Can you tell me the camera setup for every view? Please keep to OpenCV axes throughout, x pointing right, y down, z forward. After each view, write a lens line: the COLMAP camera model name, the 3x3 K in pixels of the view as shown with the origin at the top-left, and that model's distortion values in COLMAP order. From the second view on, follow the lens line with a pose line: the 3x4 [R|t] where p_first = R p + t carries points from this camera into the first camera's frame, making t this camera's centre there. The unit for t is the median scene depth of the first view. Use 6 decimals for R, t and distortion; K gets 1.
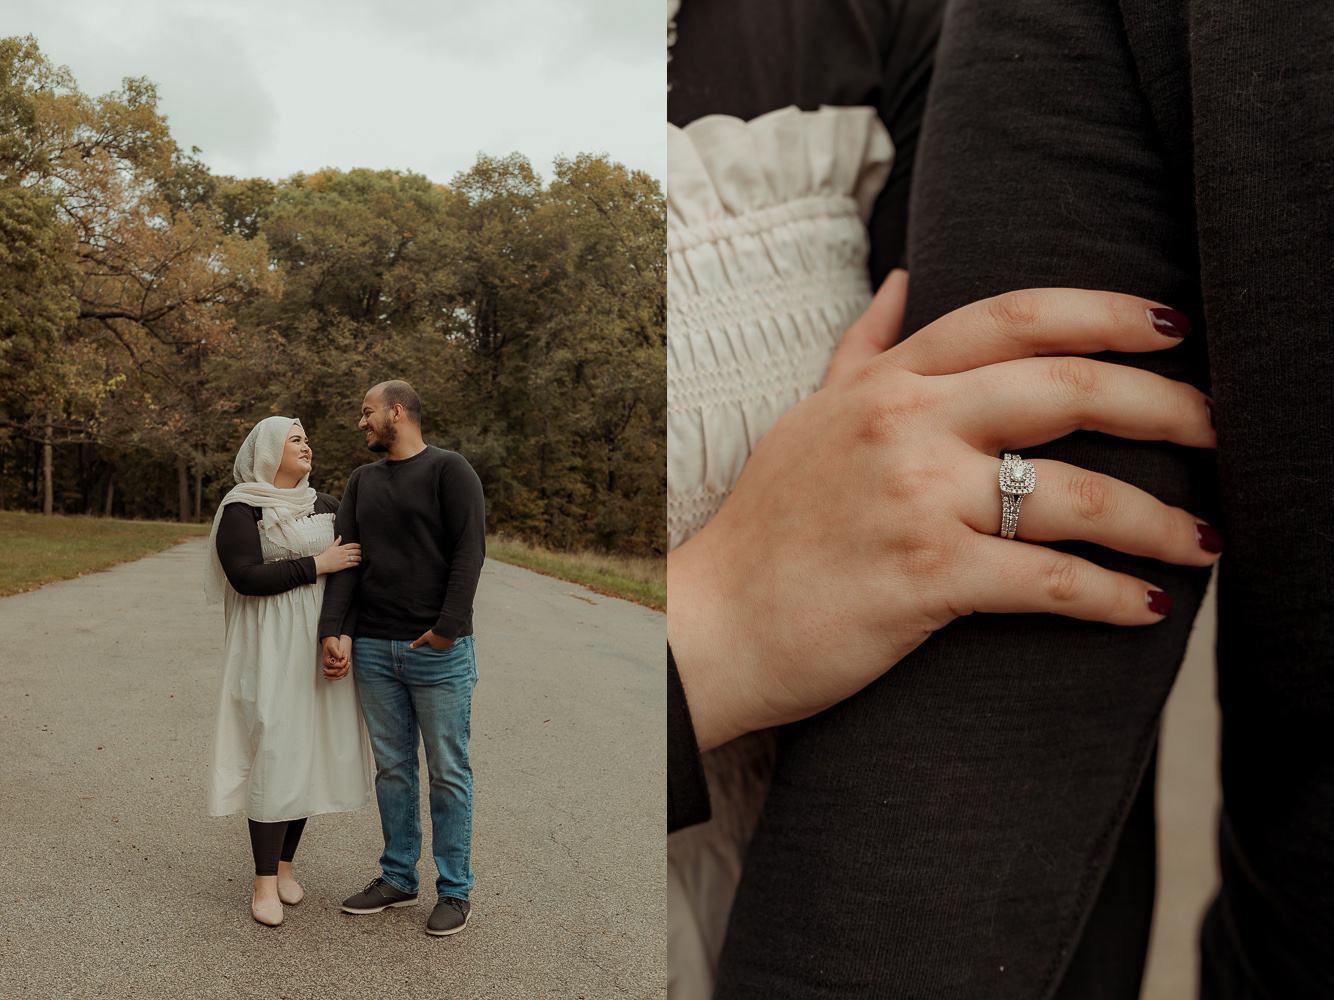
lens RADIAL K [[2988.2, 0, 667.0], [0, 2988.2, 500.0], [0, 0, 1]] dist [-0.014549, 0.063564]
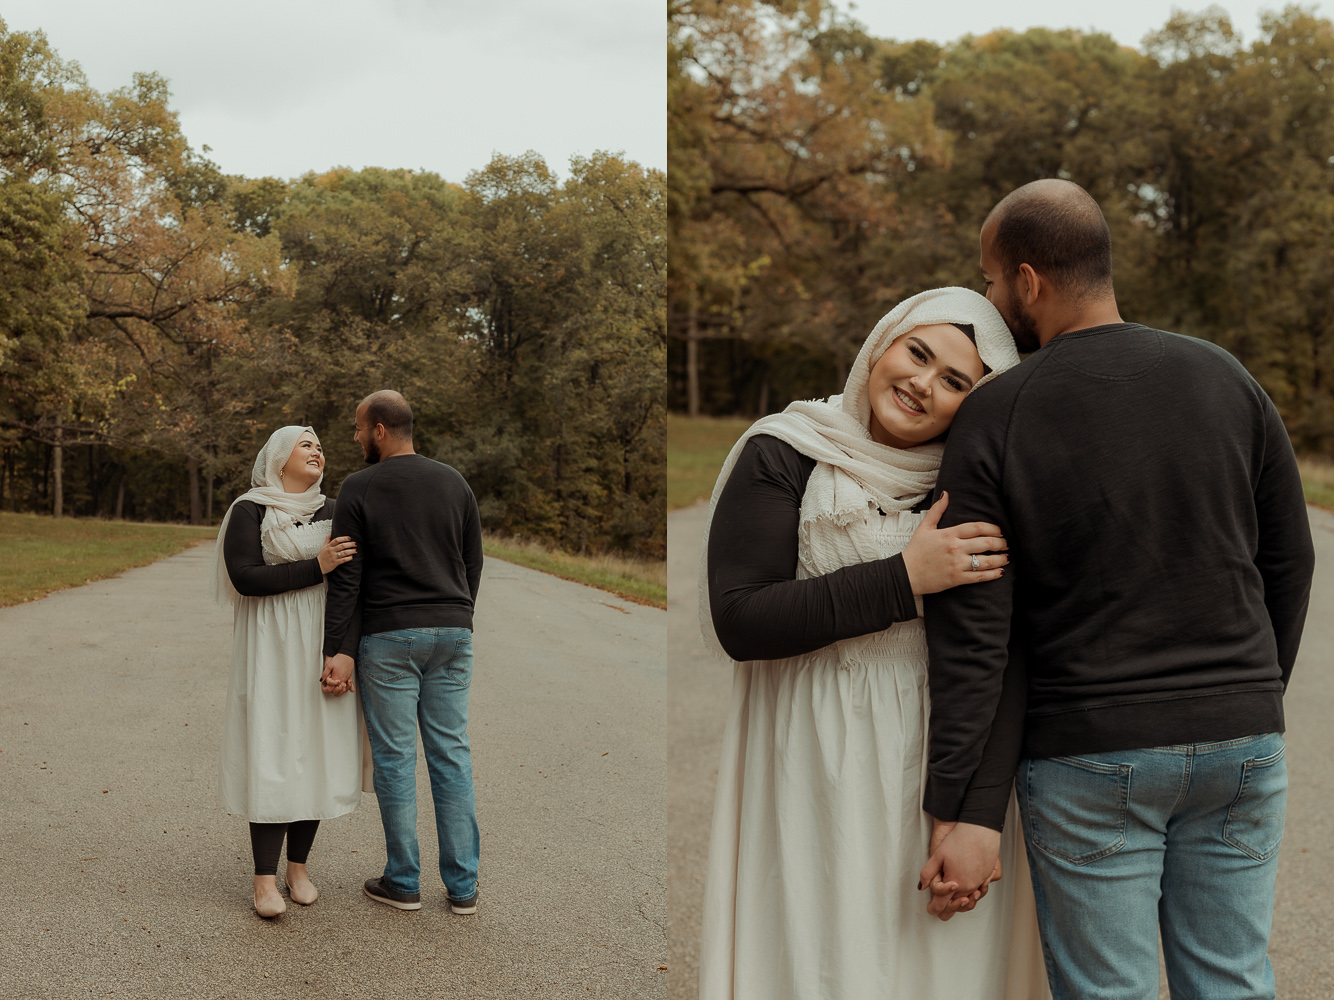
lens RADIAL K [[2988.2, 0, 667.0], [0, 2988.2, 500.0], [0, 0, 1]] dist [-0.014549, 0.063564]
pose [[0.999994, -0.000722, -0.003498, -0.002192], [0.000721, 1.000000, -0.000364, -0.000220], [0.003498, 0.000361, 0.999994, 0.012391]]
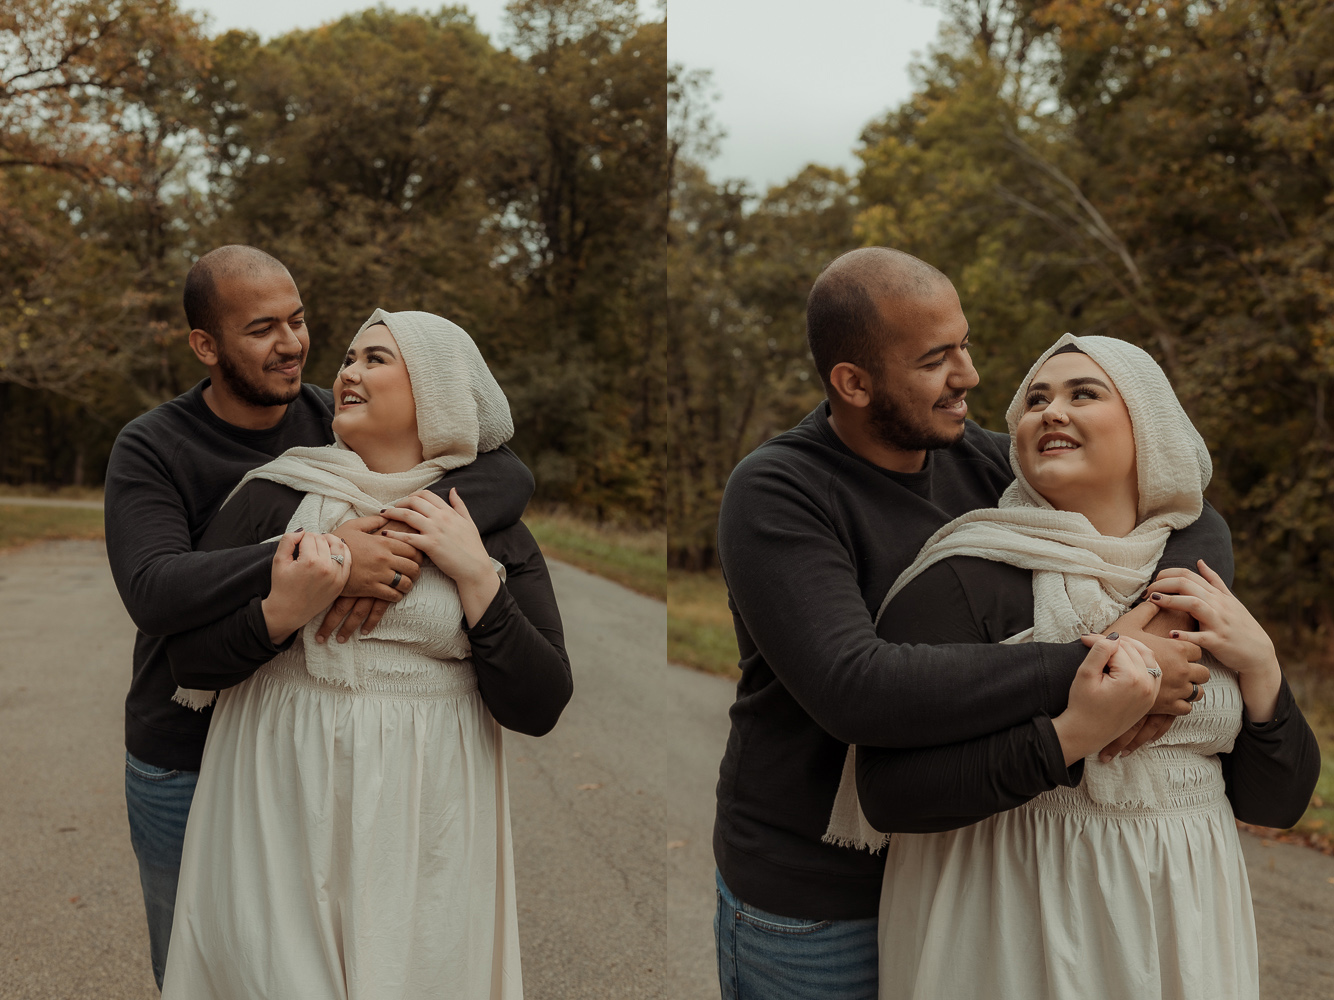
lens RADIAL K [[2988.2, 0, 667.0], [0, 2988.2, 500.0], [0, 0, 1]] dist [-0.014549, 0.063564]
pose [[0.999848, -0.012472, -0.012200, -0.029252], [0.012620, 0.999847, 0.012092, 0.001370], [0.012047, -0.012244, 0.999852, 0.315789]]
